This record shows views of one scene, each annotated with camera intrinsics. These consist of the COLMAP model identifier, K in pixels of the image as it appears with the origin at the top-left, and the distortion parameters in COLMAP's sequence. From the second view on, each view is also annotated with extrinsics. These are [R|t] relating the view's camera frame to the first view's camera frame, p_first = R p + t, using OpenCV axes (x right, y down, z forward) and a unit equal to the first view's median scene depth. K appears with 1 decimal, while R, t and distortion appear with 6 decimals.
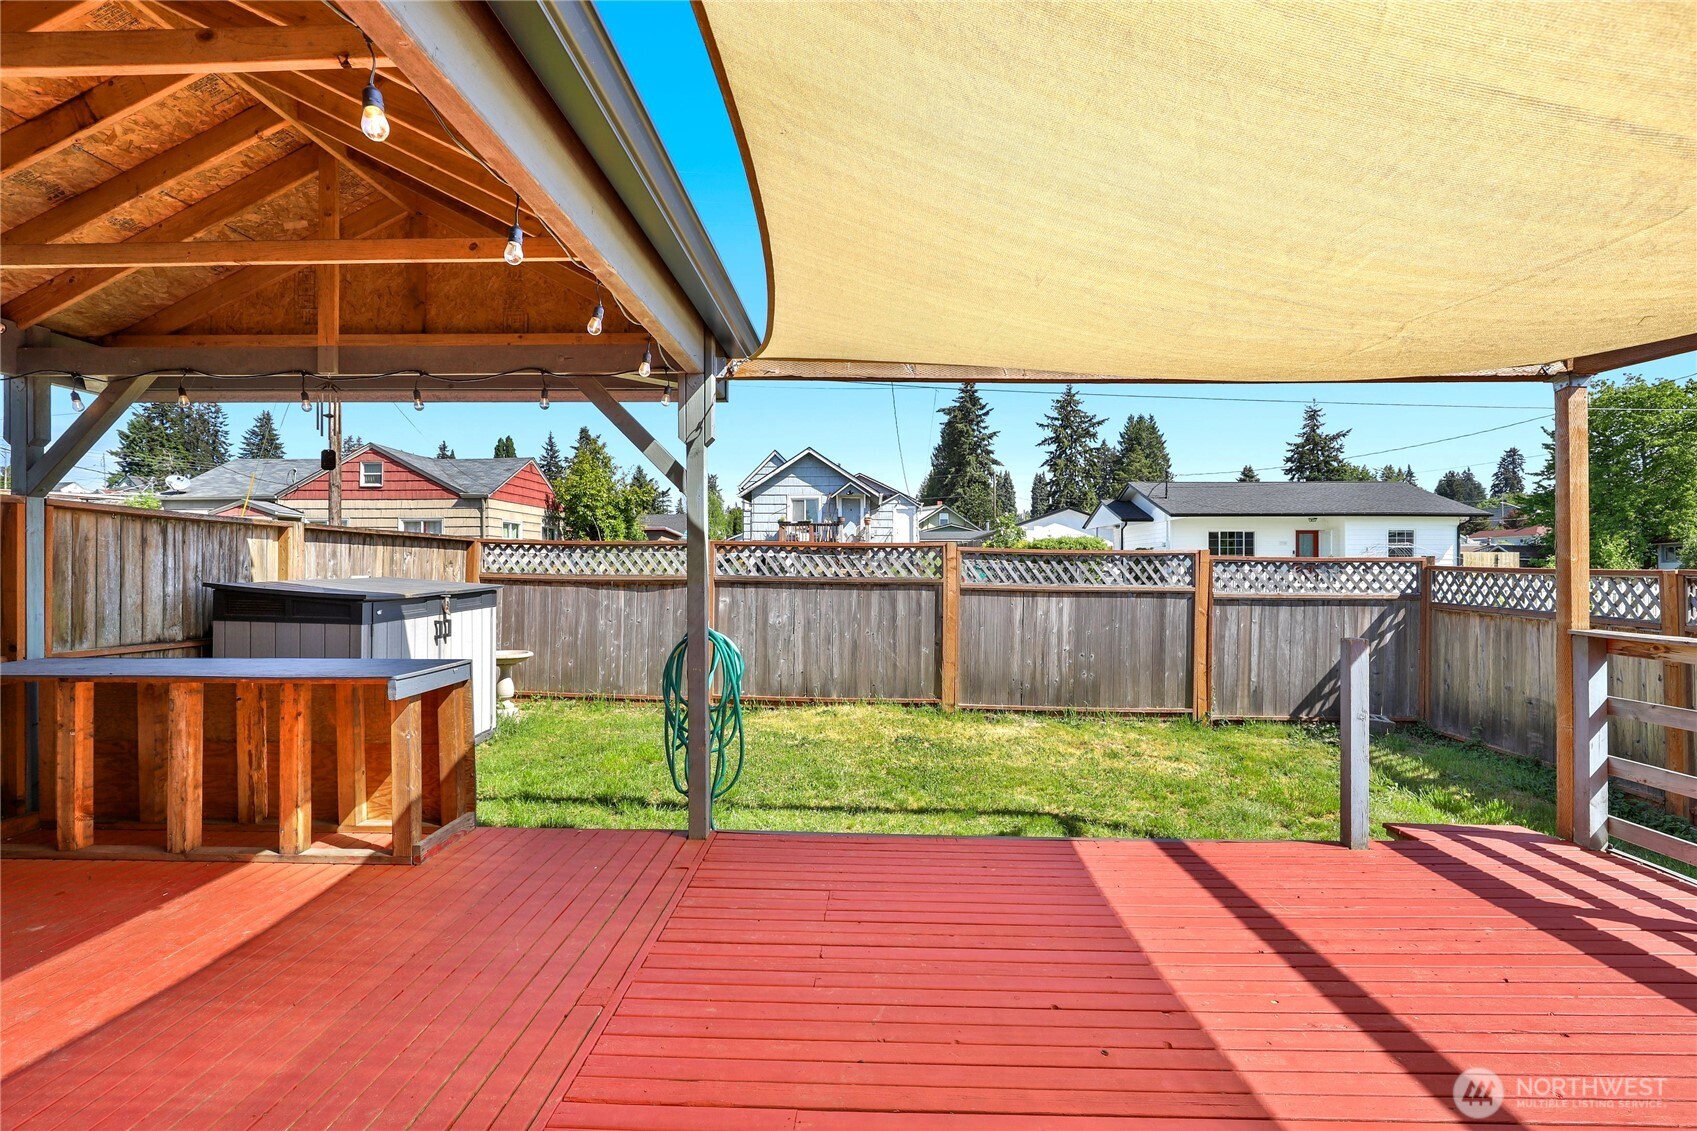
lens RADIAL K [[782.0, 0, 857.5], [0, 782.0, 562.6], [0, 0, 1]] dist [-0.024889, 0.006869]
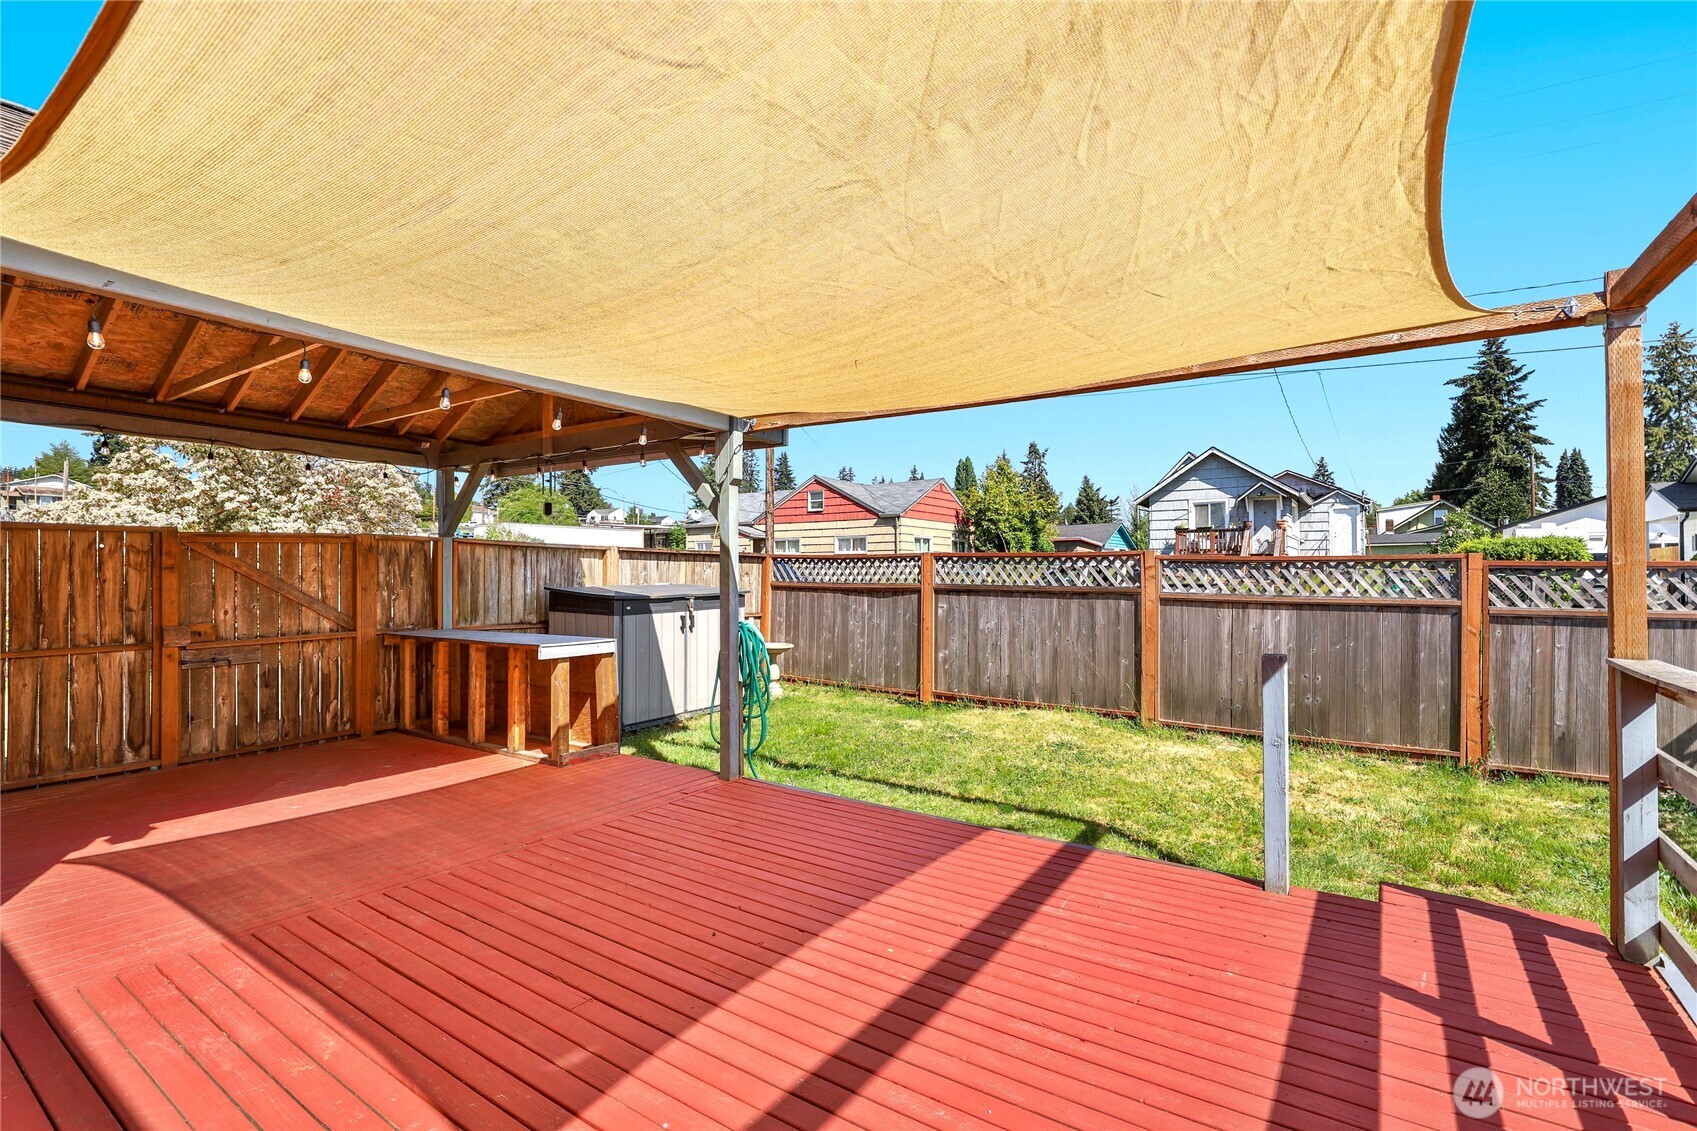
lens RADIAL K [[782.0, 0, 858.4], [0, 782.0, 573.3], [0, 0, 1]] dist [-0.024889, 0.006869]
pose [[0.845798, -0.004299, -0.533485, 0.330444], [0.004751, 0.999989, -0.000526, 0.001238], [0.533482, -0.002090, 0.845809, -0.003553]]
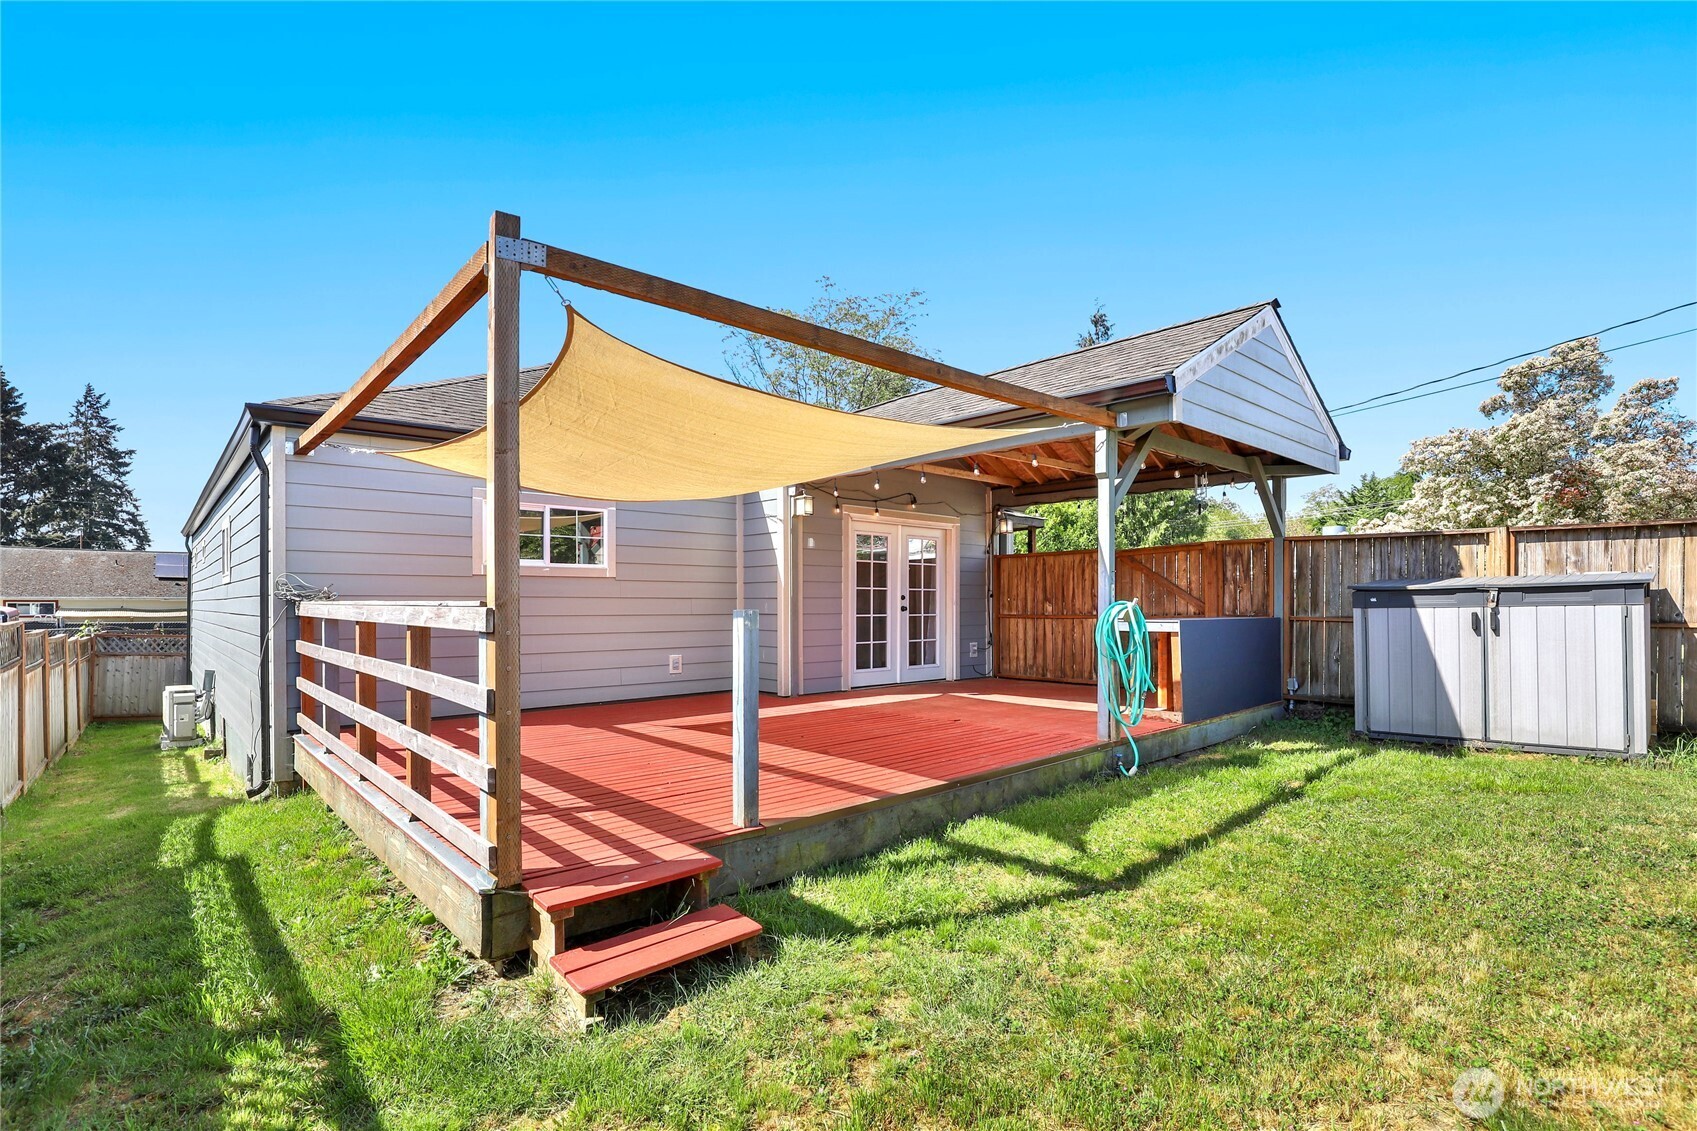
lens RADIAL K [[782.0, 0, 847.9], [0, 782.0, 596.0], [0, 0, 1]] dist [-0.024889, 0.006869]
pose [[-0.717903, -0.005240, -0.696124, 0.570871], [0.005733, 0.999893, -0.013439, 0.043904], [0.696120, -0.013638, -0.717796, 0.829611]]
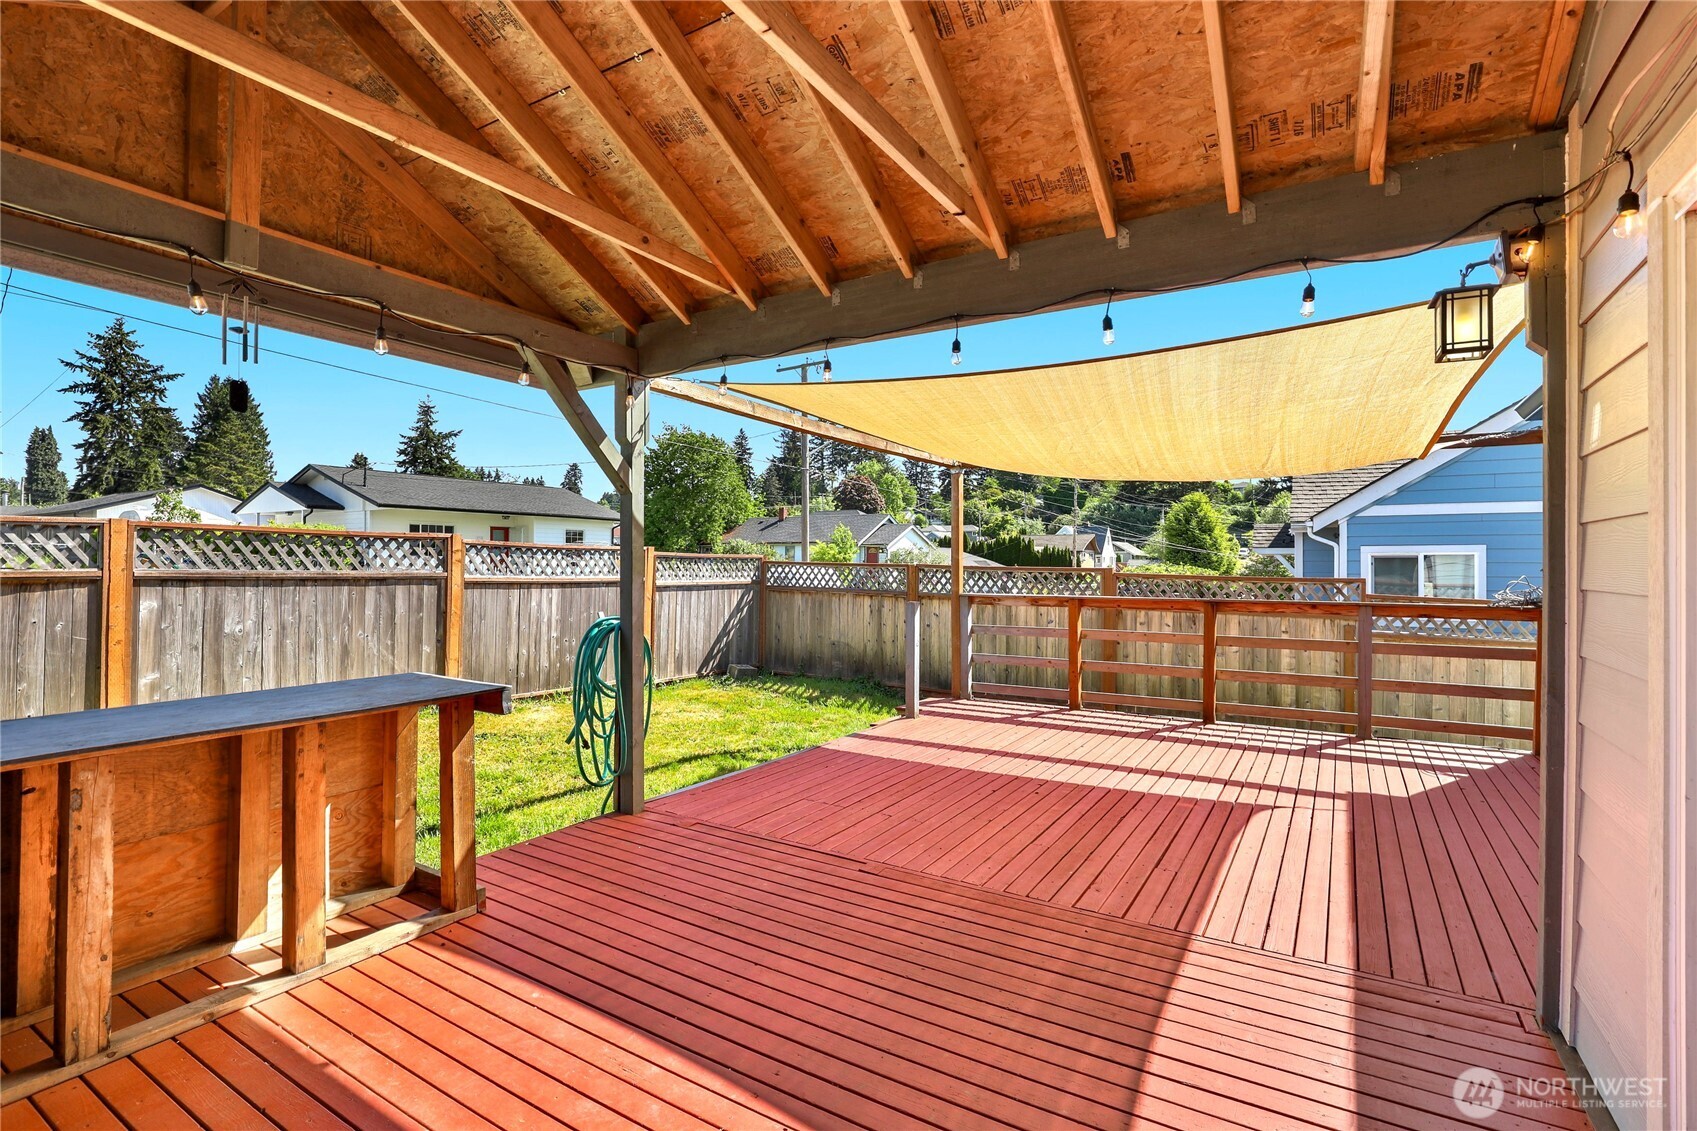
lens RADIAL K [[782.0, 0, 849.7], [0, 782.0, 562.4], [0, 0, 1]] dist [-0.024889, 0.006869]
pose [[0.504956, 0.002591, 0.863141, -0.465036], [-0.010195, 0.999944, 0.002962, 0.000857], [-0.863085, -0.010295, 0.504954, 0.097624]]
